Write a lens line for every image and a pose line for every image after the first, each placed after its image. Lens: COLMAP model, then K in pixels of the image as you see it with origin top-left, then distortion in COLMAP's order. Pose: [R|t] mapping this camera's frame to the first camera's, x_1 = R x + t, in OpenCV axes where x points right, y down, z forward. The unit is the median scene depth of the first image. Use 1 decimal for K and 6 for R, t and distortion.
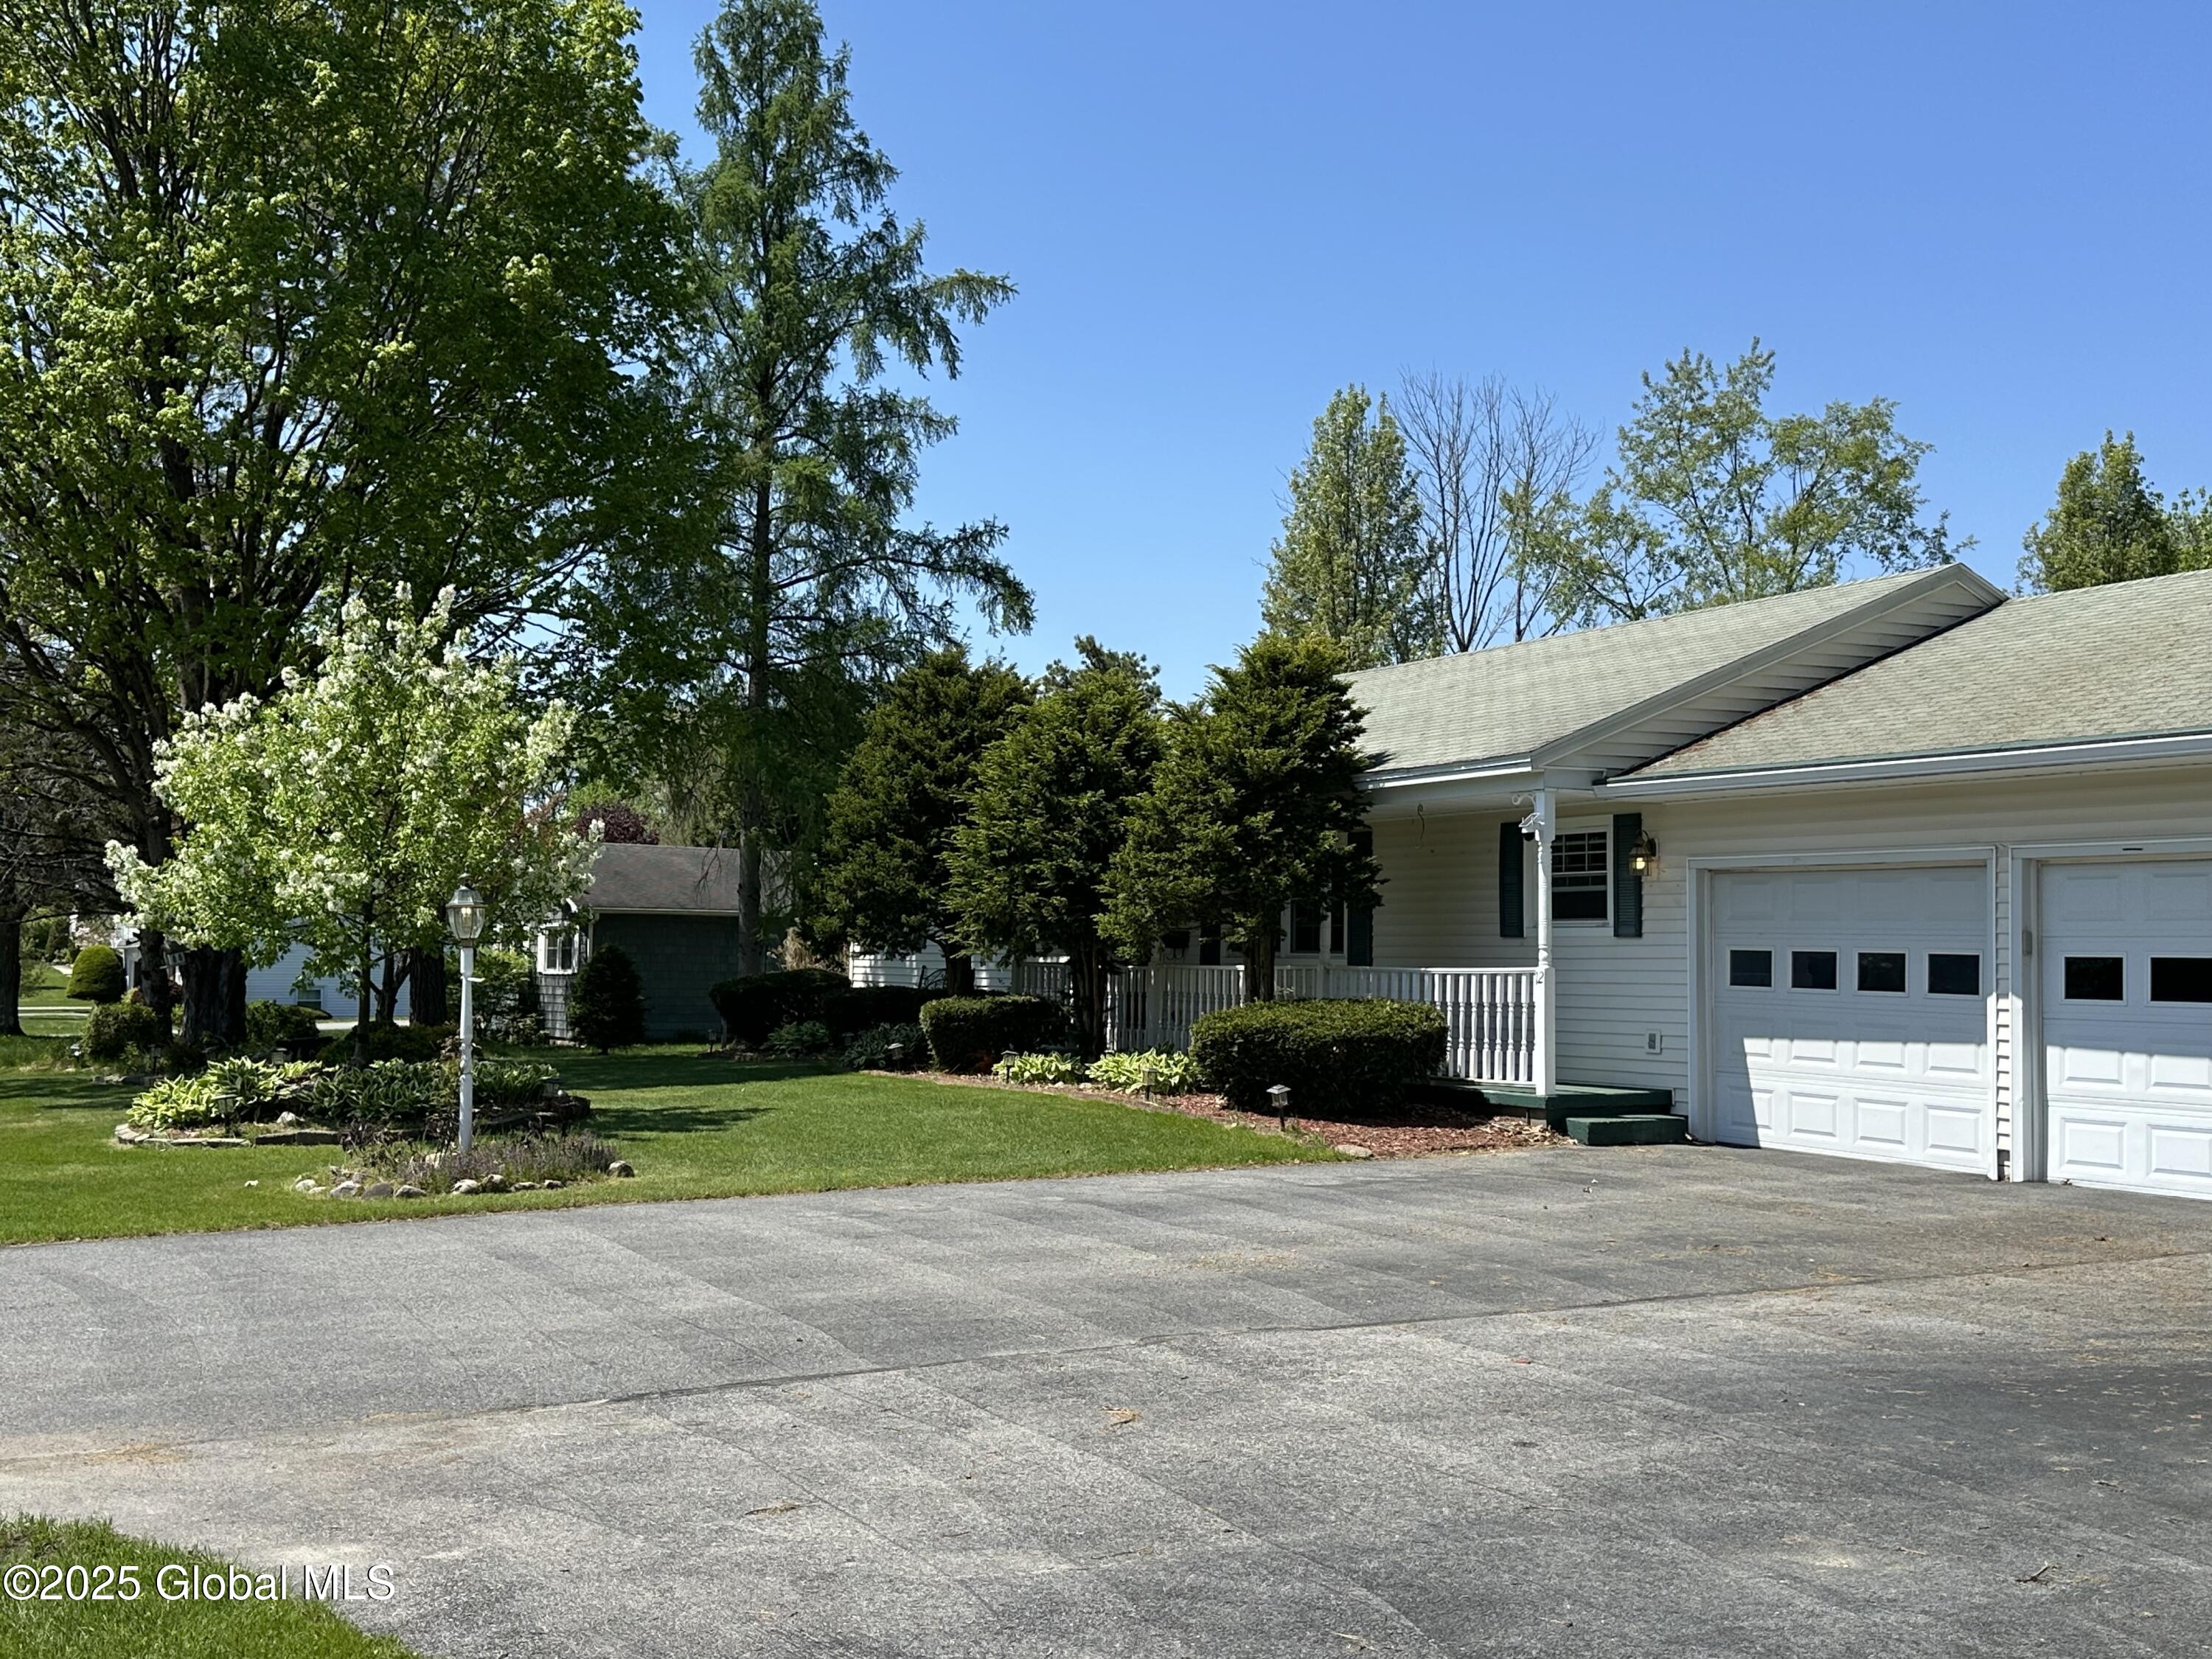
lens RADIAL K [[2364.5, 0, 1083.0], [0, 2364.5, 833.1], [0, 0, 1]] dist [0.124551, -0.015413]
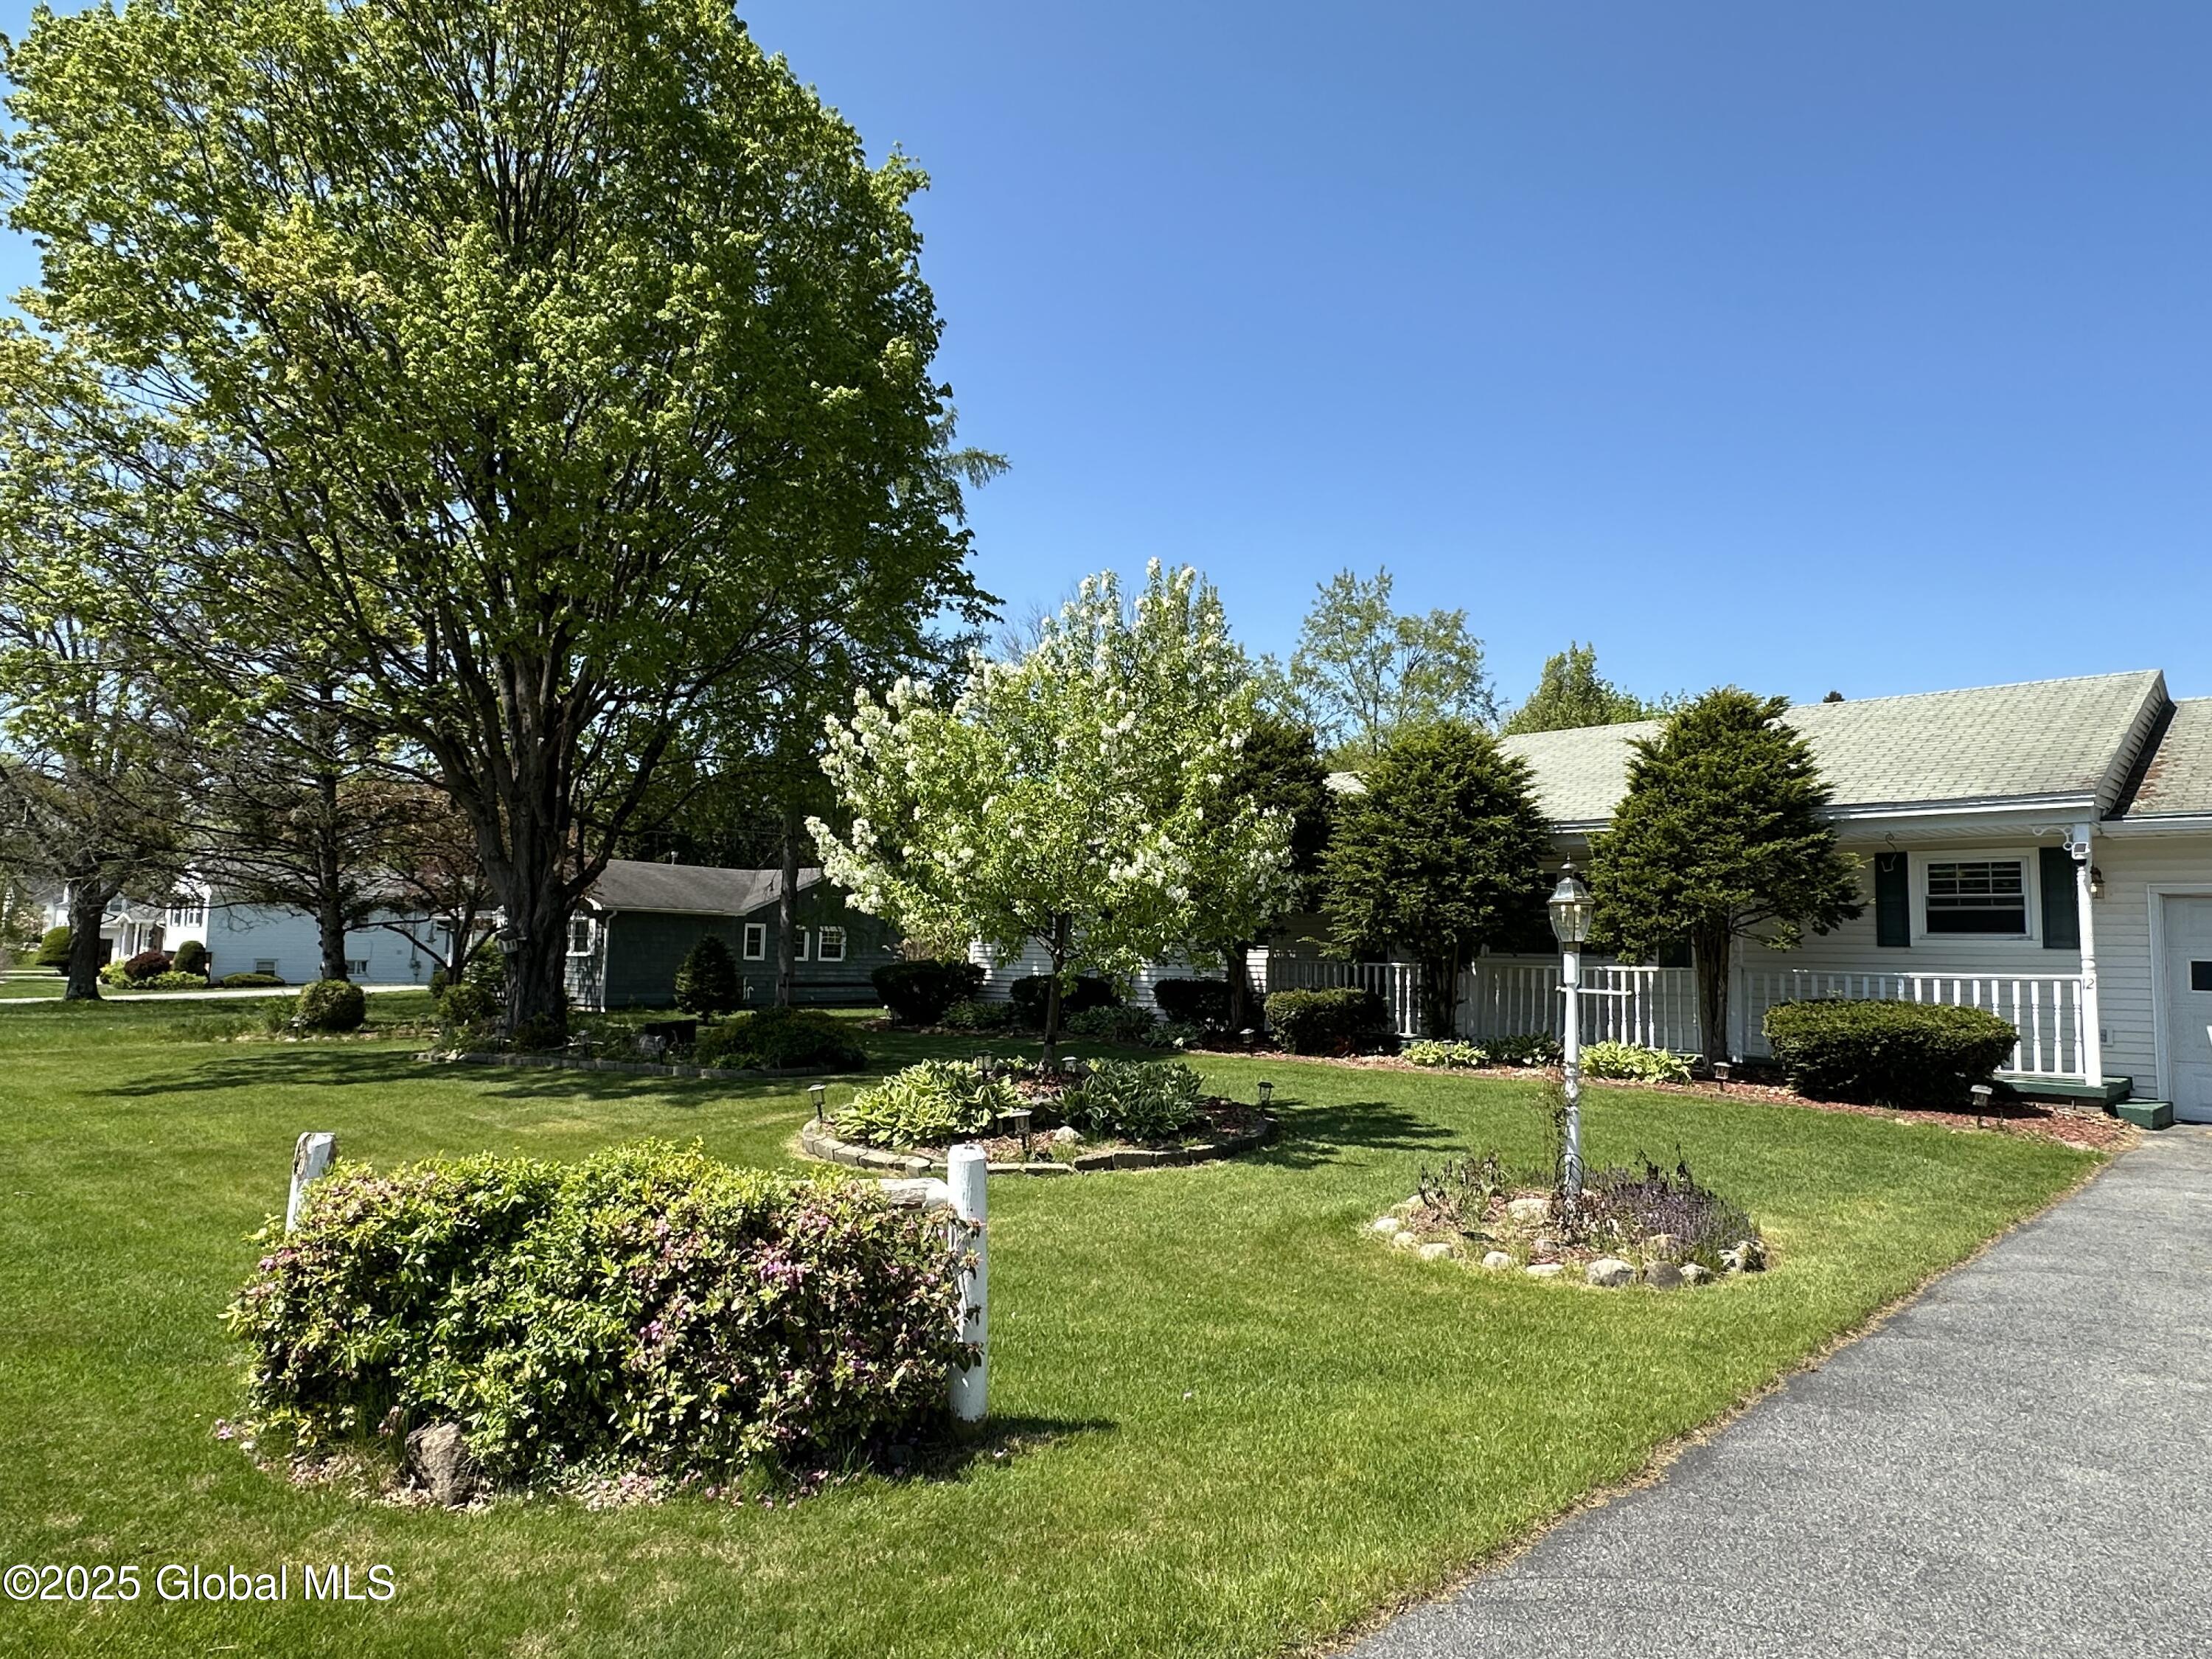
lens RADIAL K [[1371.9, 0, 1092.5], [0, 1371.9, 826.1], [0, 0, 1]] dist [0.002108, 0.000208]
pose [[0.952979, 0.037702, 0.300681, -0.401659], [-0.027476, 0.998894, -0.038166, 0.018963], [-0.301787, 0.028110, 0.952961, 0.422113]]
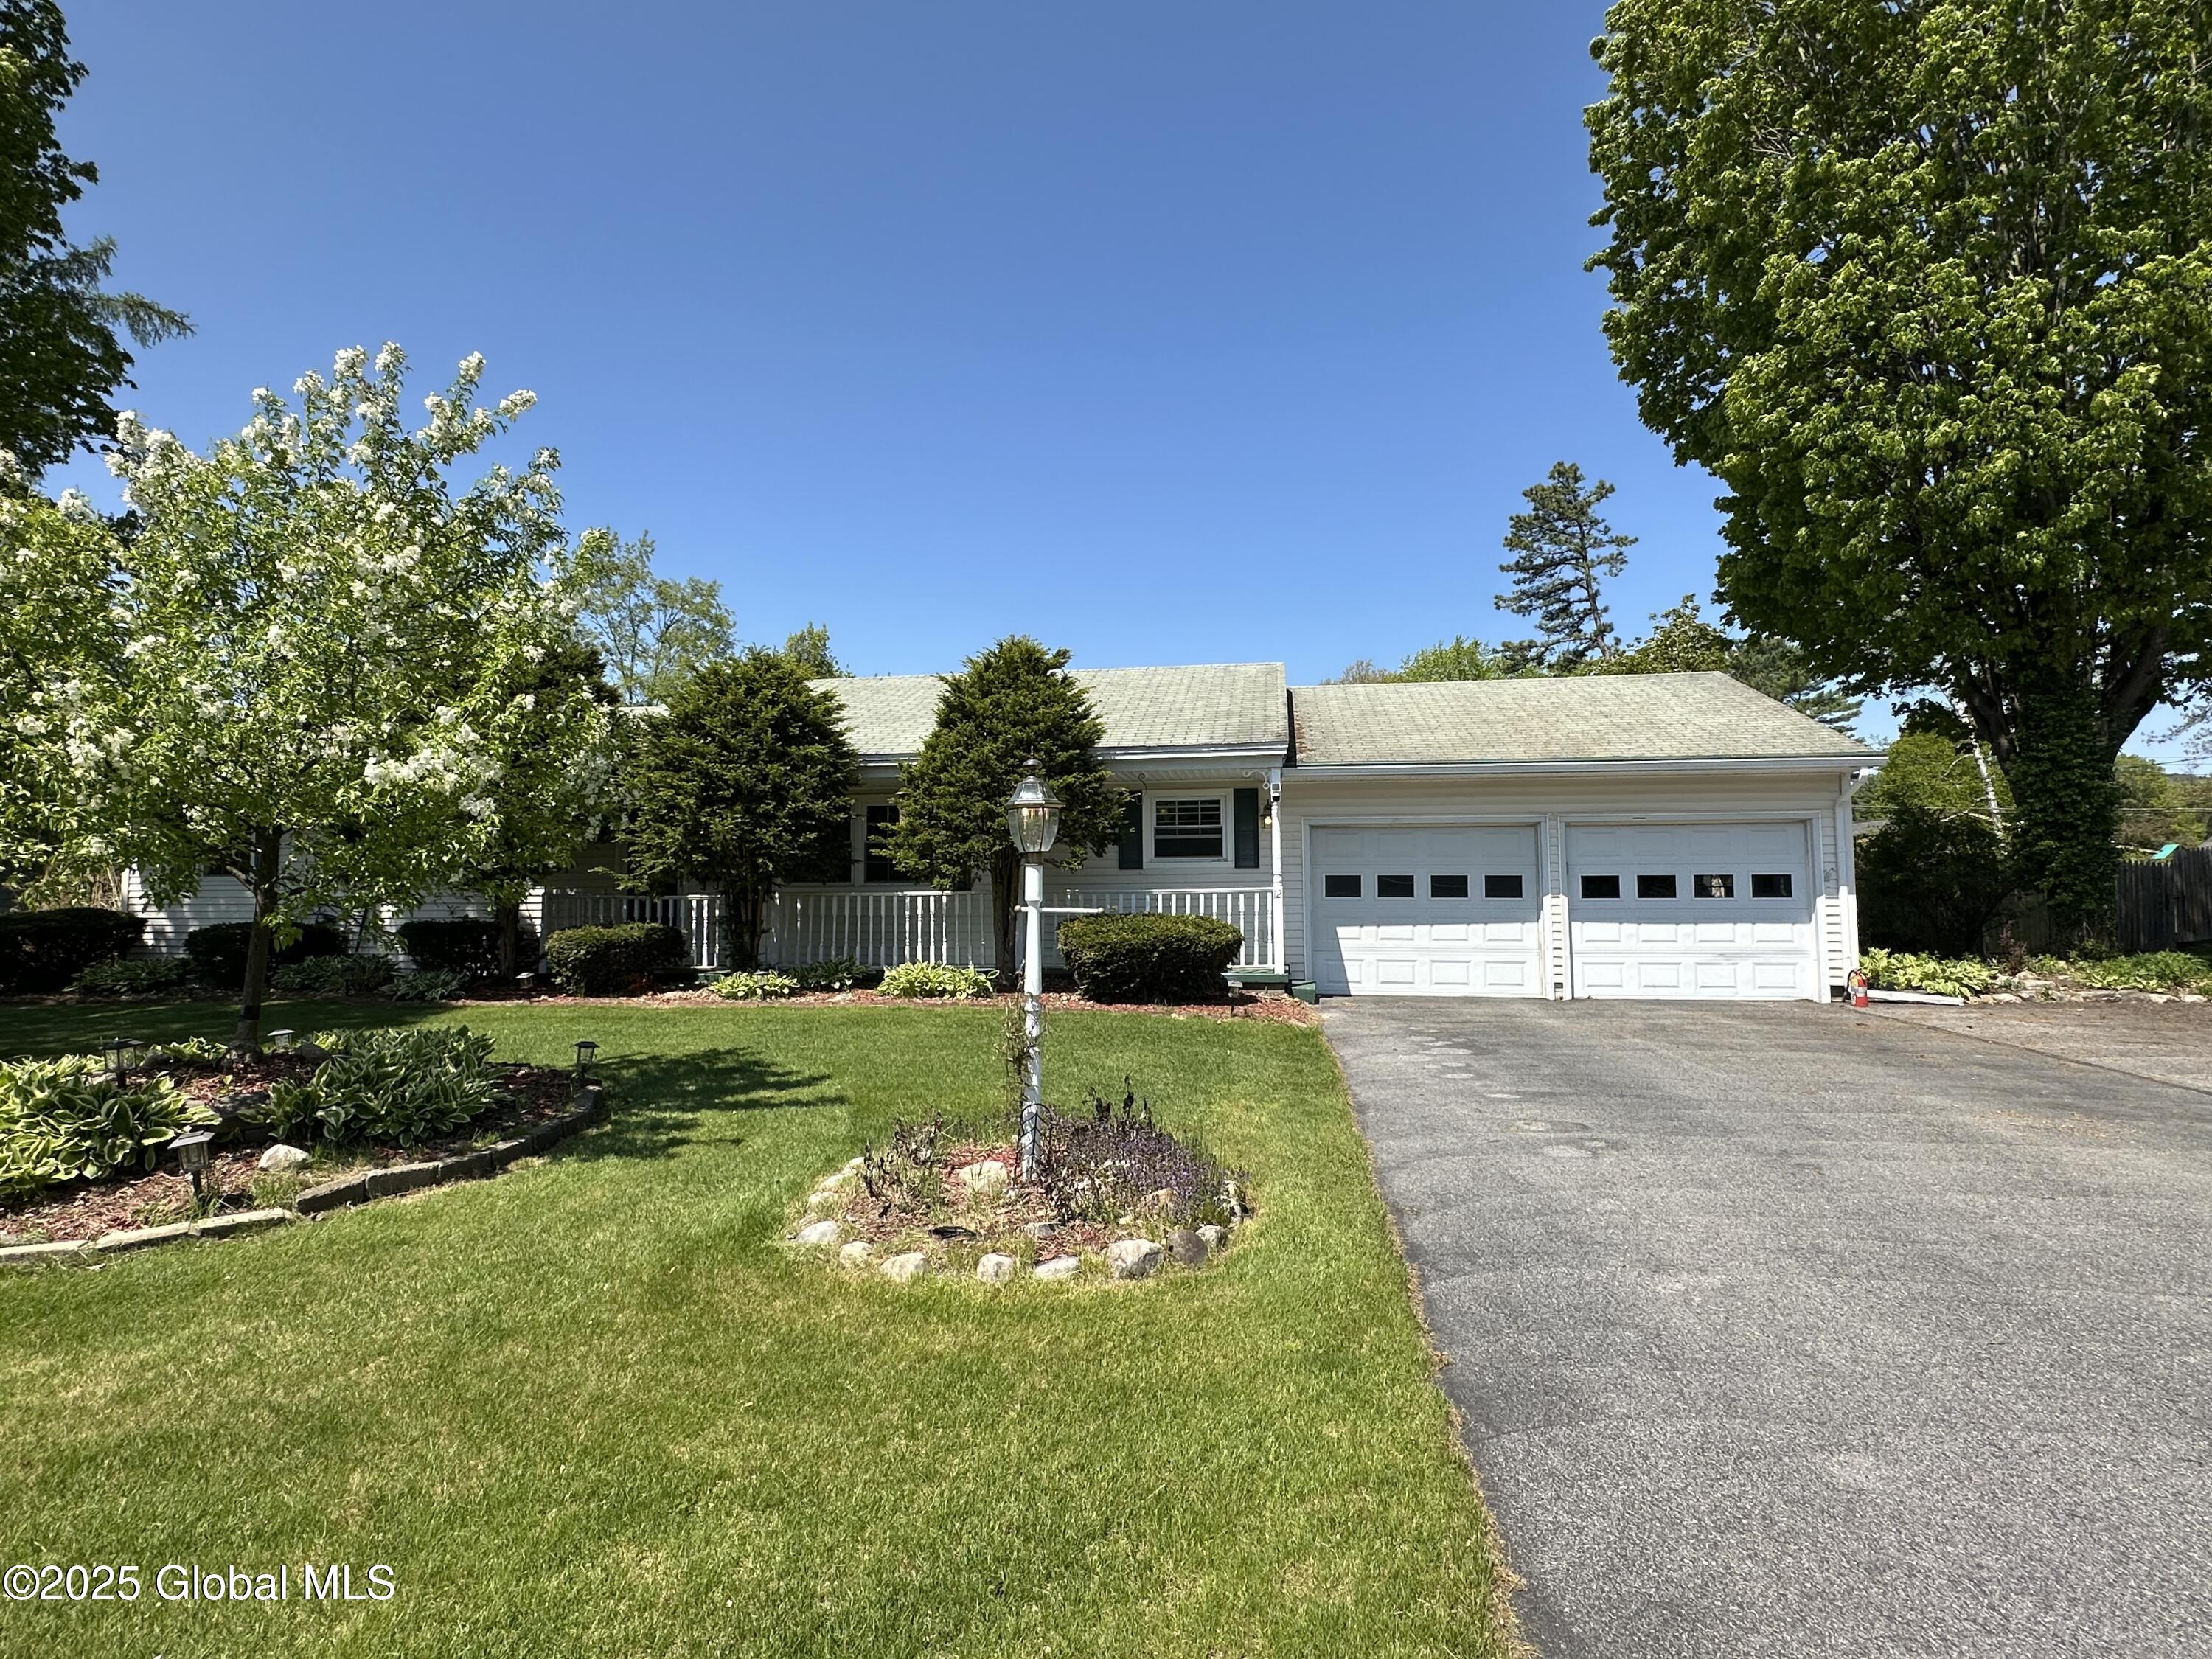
lens RADIAL K [[1121.9, 0, 1109.1], [0, 1121.9, 820.5], [0, 0, 1]] dist [0.001368, -0.001233]
pose [[0.595454, 0.038440, 0.802469, -0.363927], [-0.029298, 0.999229, -0.026126, 0.030485], [-0.802855, -0.007954, 0.596121, 0.559989]]
